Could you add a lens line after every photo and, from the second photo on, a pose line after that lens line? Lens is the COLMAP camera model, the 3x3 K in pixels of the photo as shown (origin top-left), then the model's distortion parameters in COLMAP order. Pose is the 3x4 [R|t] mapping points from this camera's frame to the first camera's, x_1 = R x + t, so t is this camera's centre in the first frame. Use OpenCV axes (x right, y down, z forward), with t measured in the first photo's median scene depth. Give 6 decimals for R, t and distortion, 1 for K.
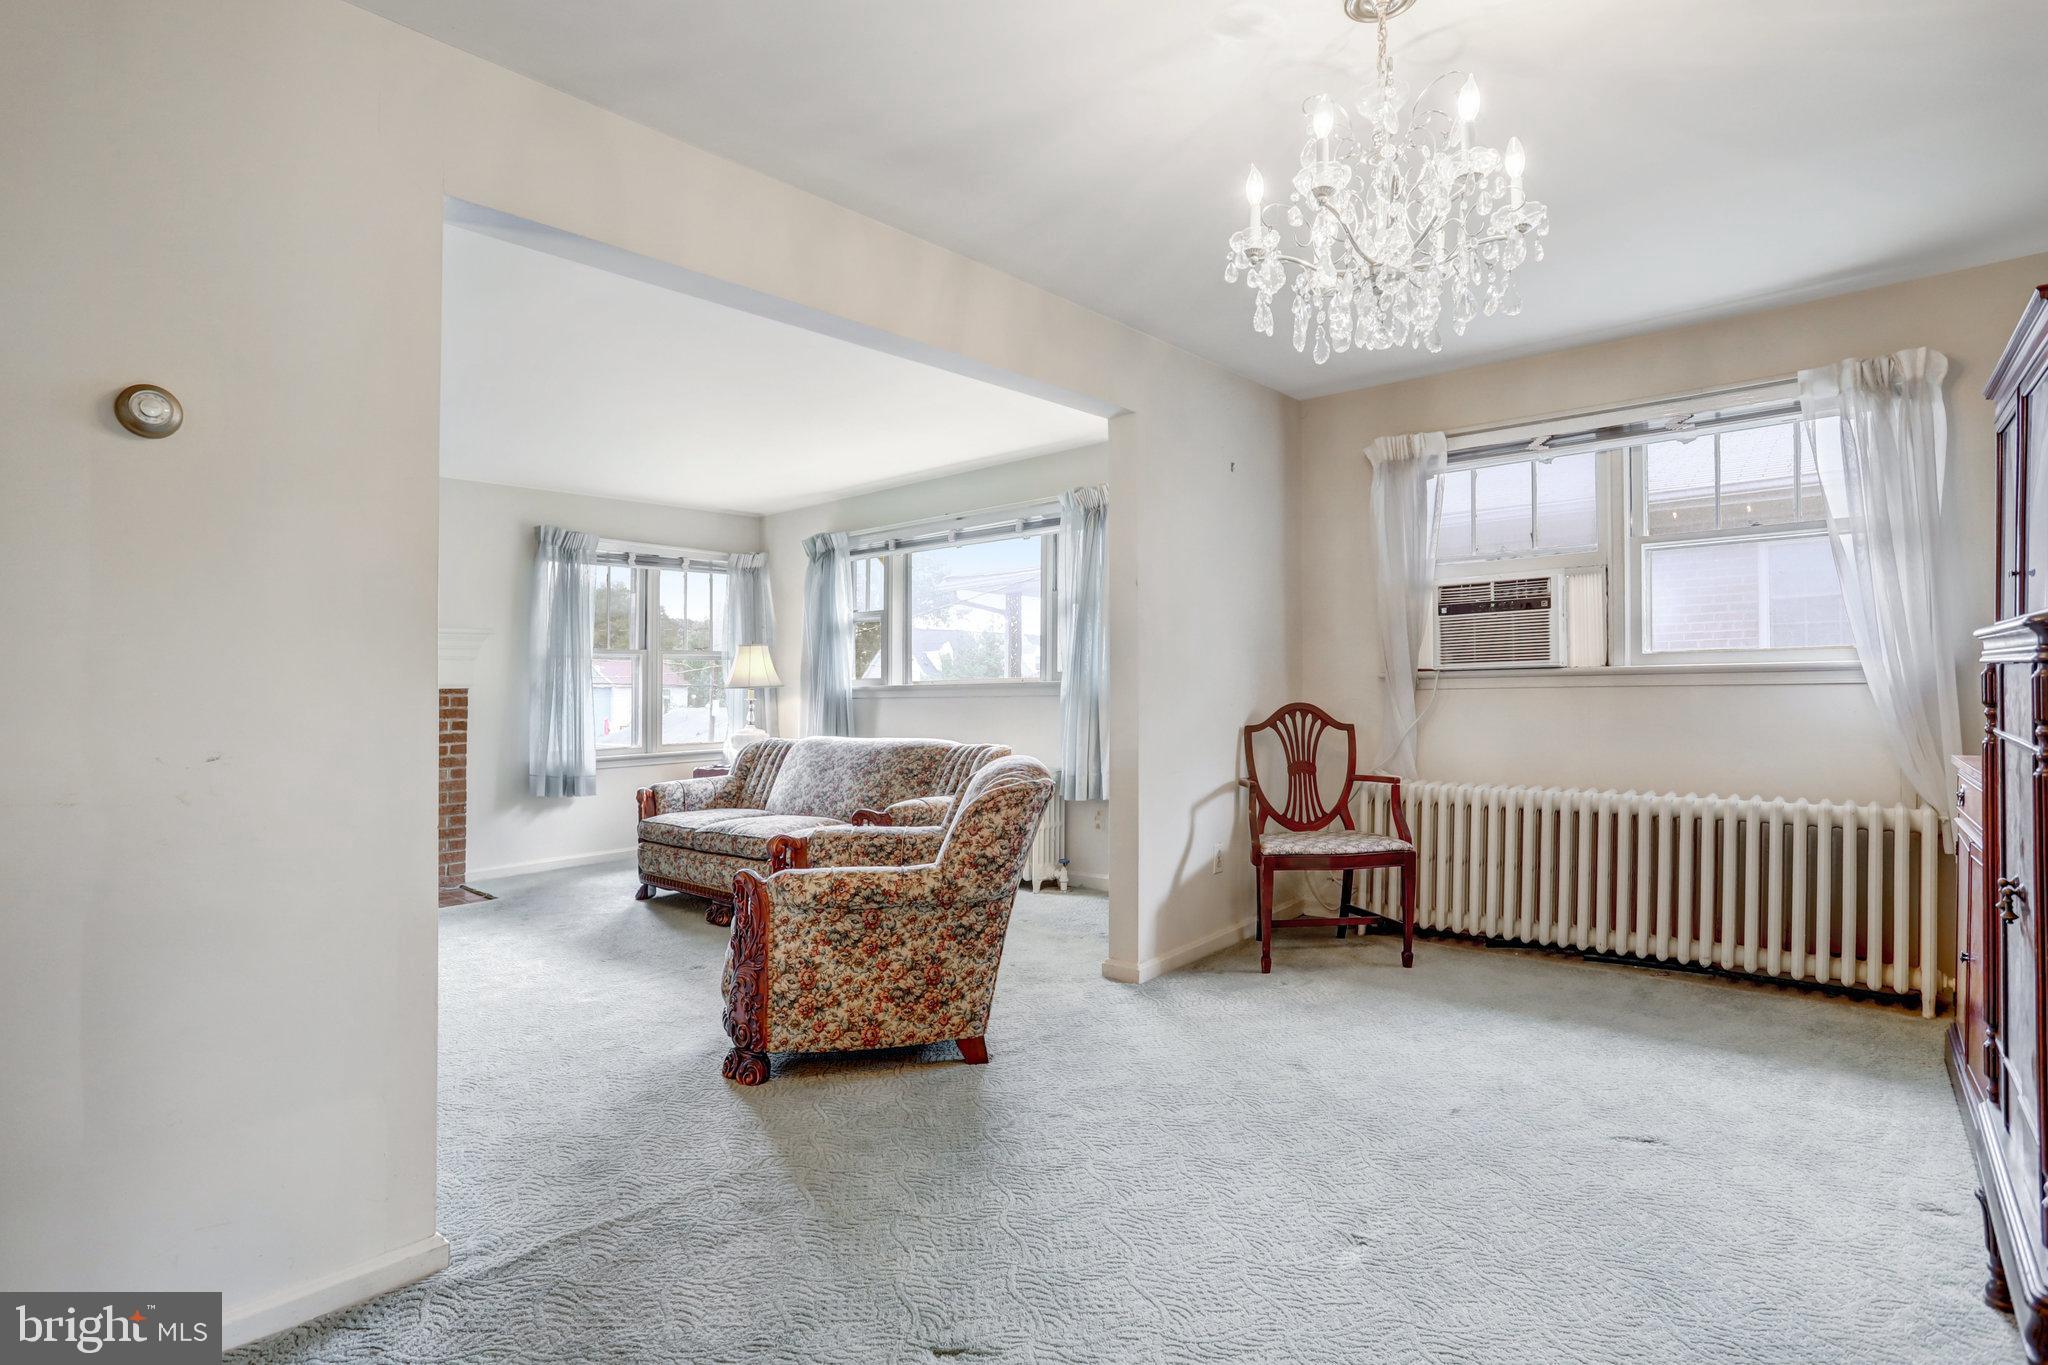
lens RADIAL K [[1028.4, 0, 1014.4], [0, 1028.4, 685.3], [0, 0, 1]] dist [-0.049445, 0.016391]
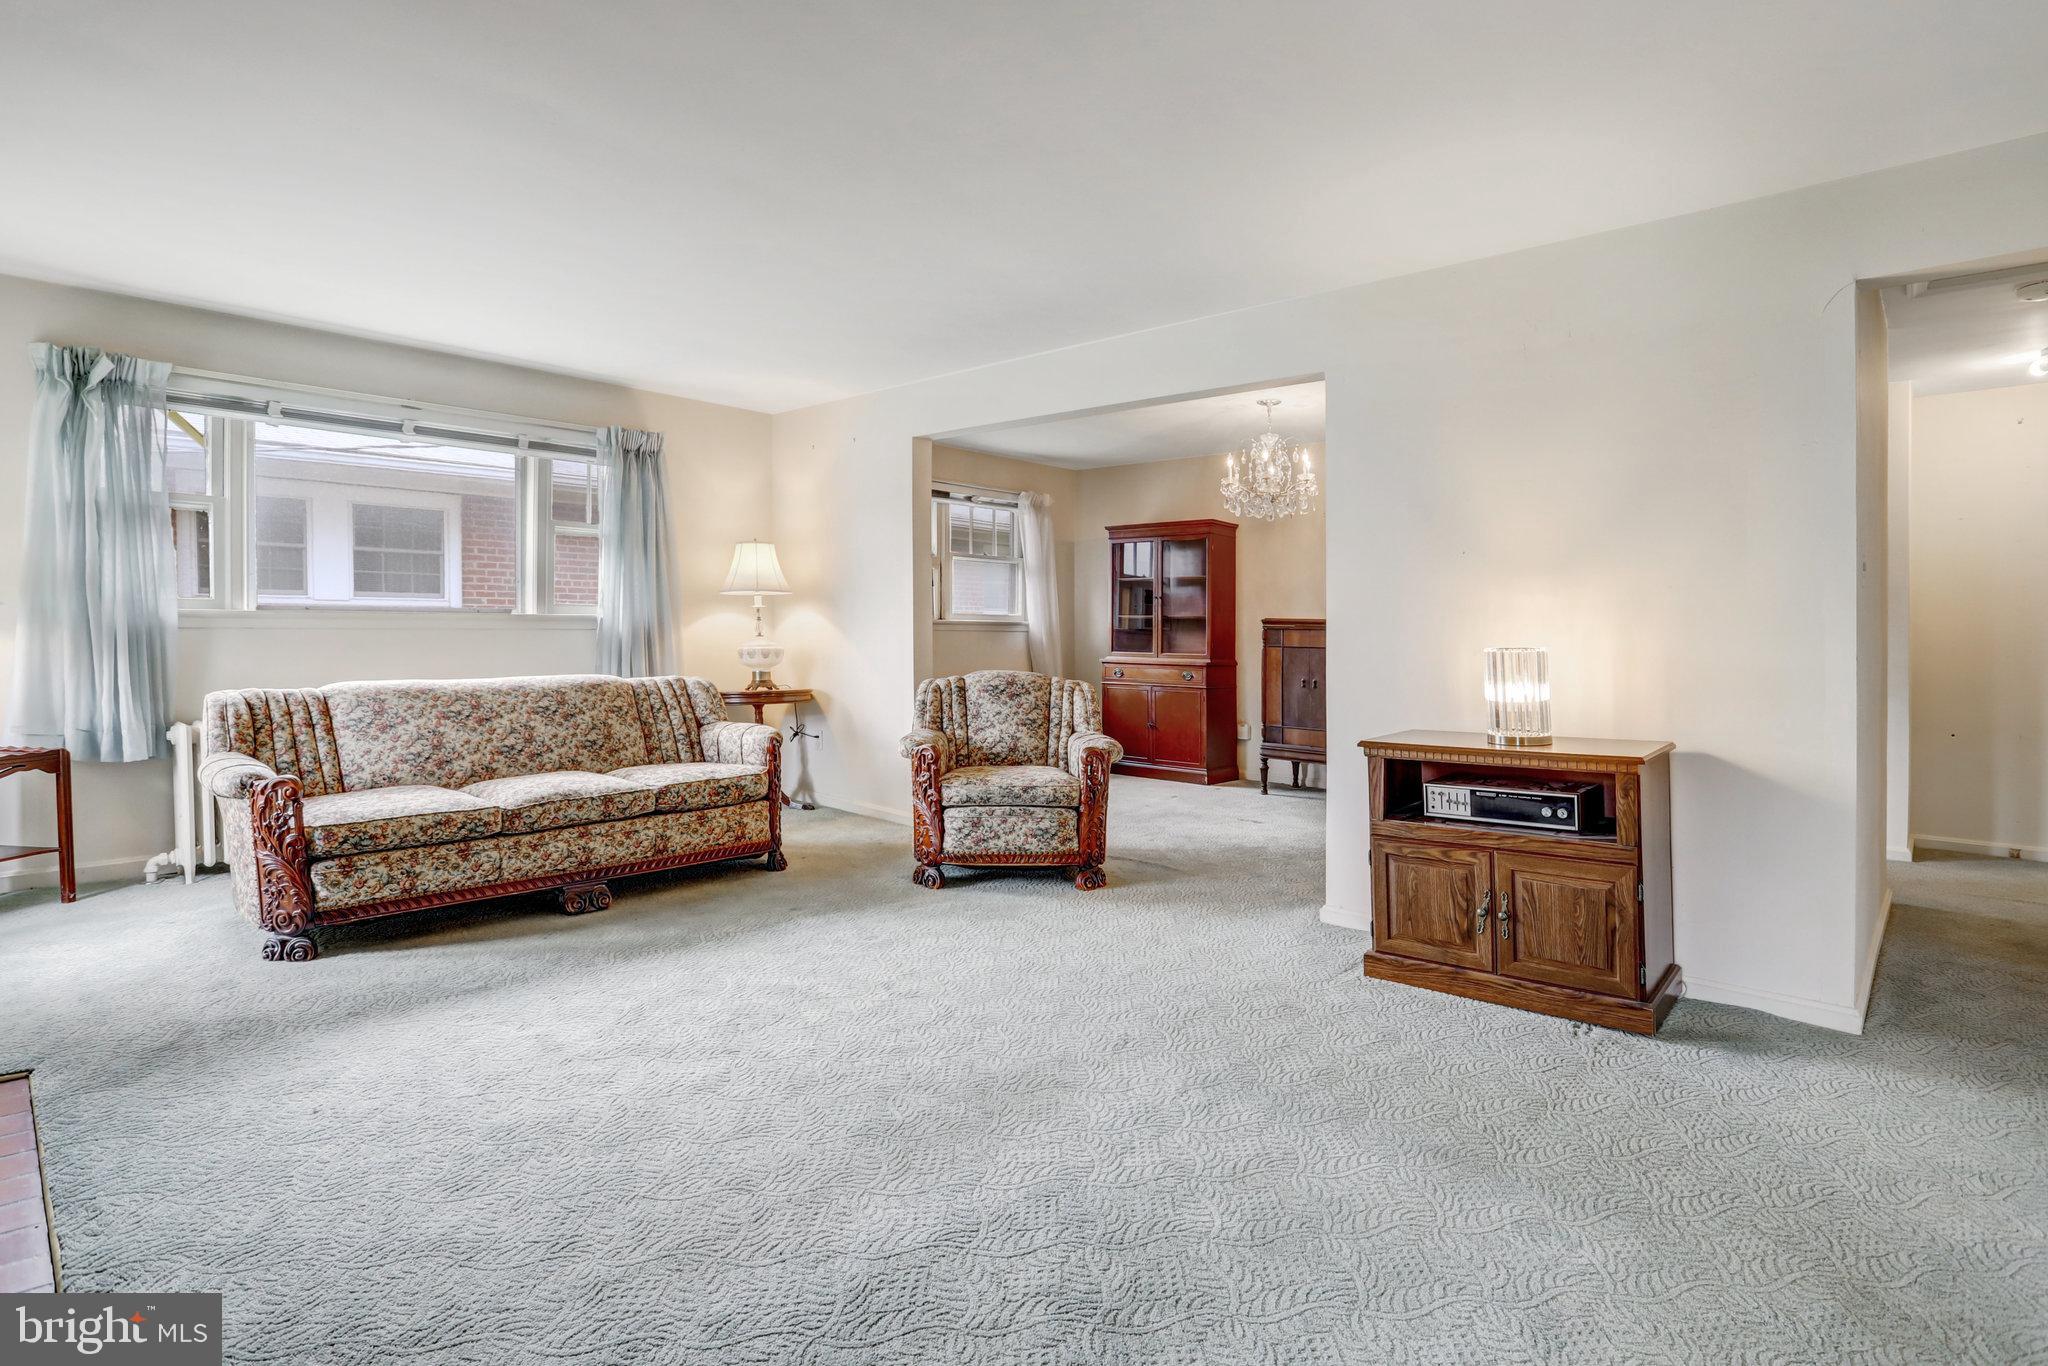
lens RADIAL K [[1028.4, 0, 1024.0], [0, 1028.4, 633.9], [0, 0, 1]] dist [-0.049445, 0.016391]
pose [[0.041077, 0.009817, 0.999108, -1.242964], [-0.019210, 0.999775, -0.009033, 0.021026], [-0.998971, -0.018822, 0.041257, 0.734373]]
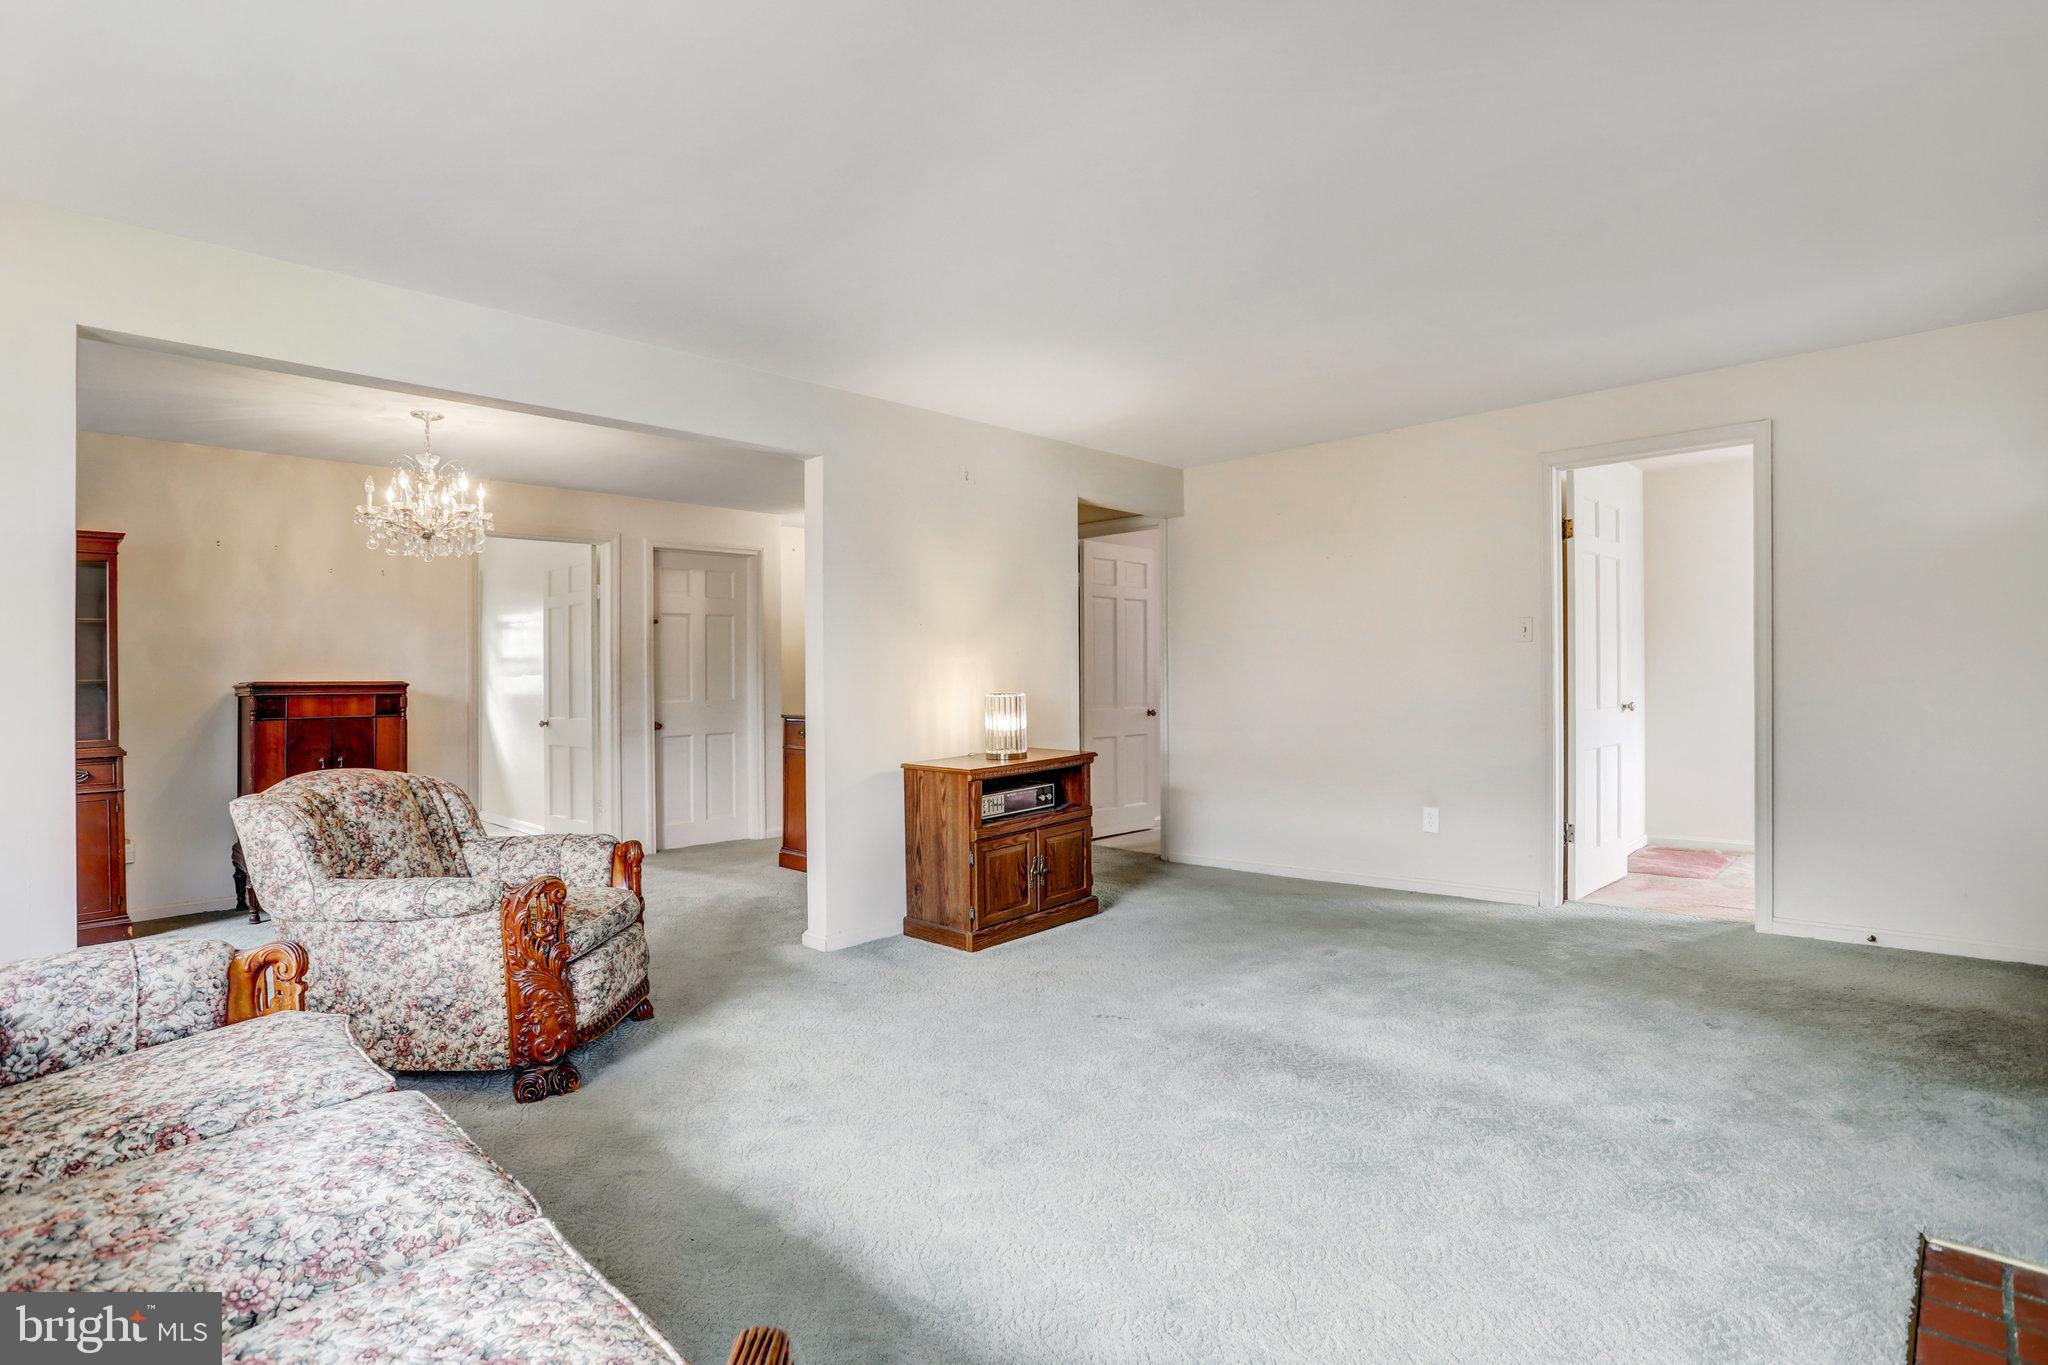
lens RADIAL K [[1028.4, 0, 1008.9], [0, 1028.4, 681.7], [0, 0, 1]] dist [-0.049445, 0.016391]
pose [[-0.997328, 0.035711, 0.063730, -0.541871], [0.035314, 0.999349, -0.007348, 0.012858], [-0.063951, -0.005078, -0.997940, 1.525621]]
